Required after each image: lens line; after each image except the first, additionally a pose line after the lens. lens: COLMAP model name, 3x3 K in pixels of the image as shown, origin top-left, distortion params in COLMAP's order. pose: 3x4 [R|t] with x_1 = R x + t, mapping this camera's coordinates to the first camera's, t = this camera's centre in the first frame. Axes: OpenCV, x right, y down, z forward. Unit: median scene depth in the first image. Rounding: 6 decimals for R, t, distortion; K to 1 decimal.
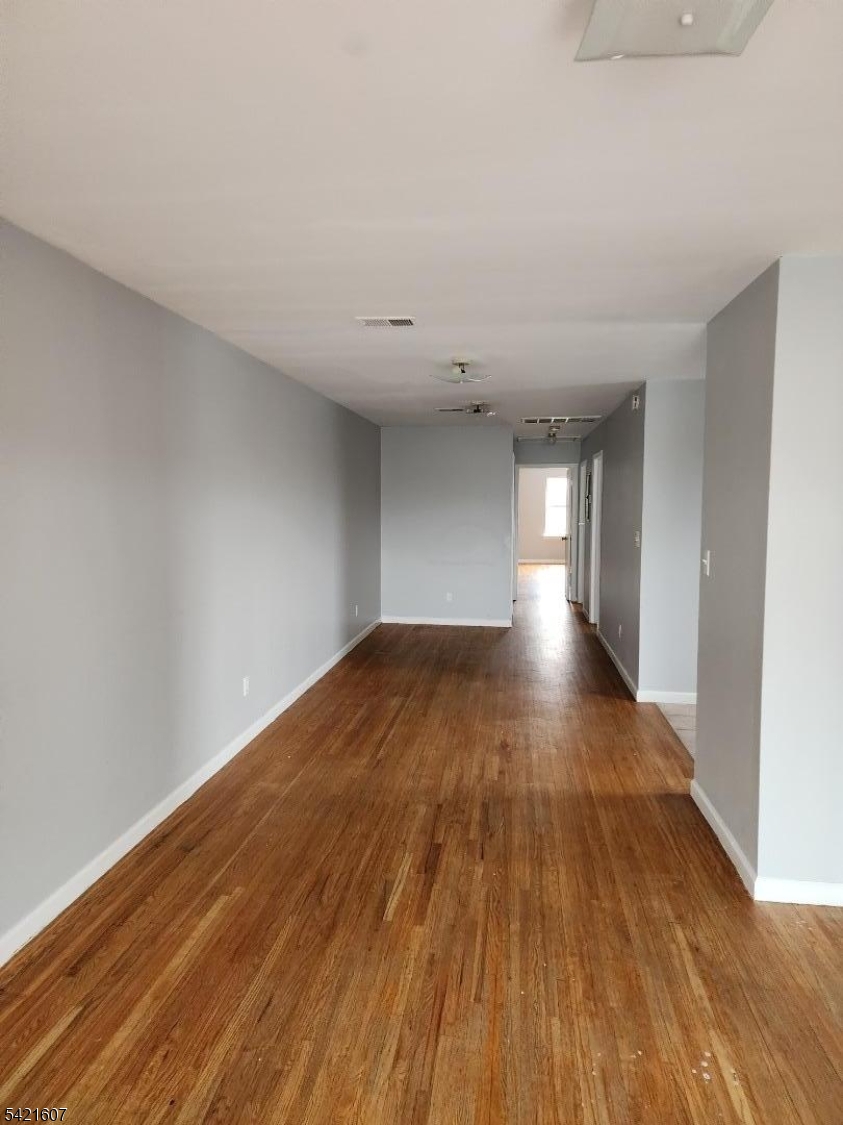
lens RADIAL K [[747.4, 0, 410.3], [0, 747.4, 554.6], [0, 0, 1]] dist [0.136932, -0.135461]
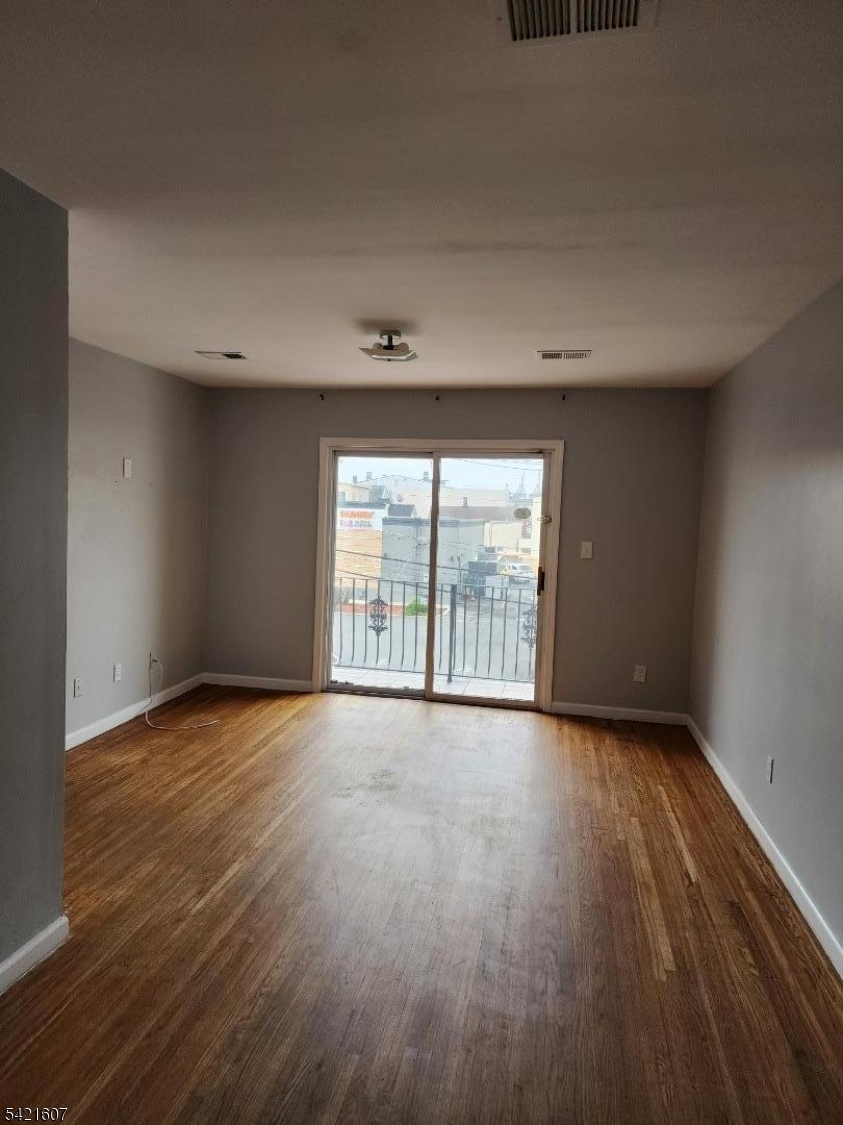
lens RADIAL K [[747.4, 0, 410.3], [0, 747.4, 554.6], [0, 0, 1]] dist [0.136932, -0.135461]
pose [[-0.997952, -0.040483, 0.049533, 0.027944], [-0.033718, 0.990875, 0.130501, -0.128074], [-0.054364, 0.128563, -0.990210, 1.920175]]
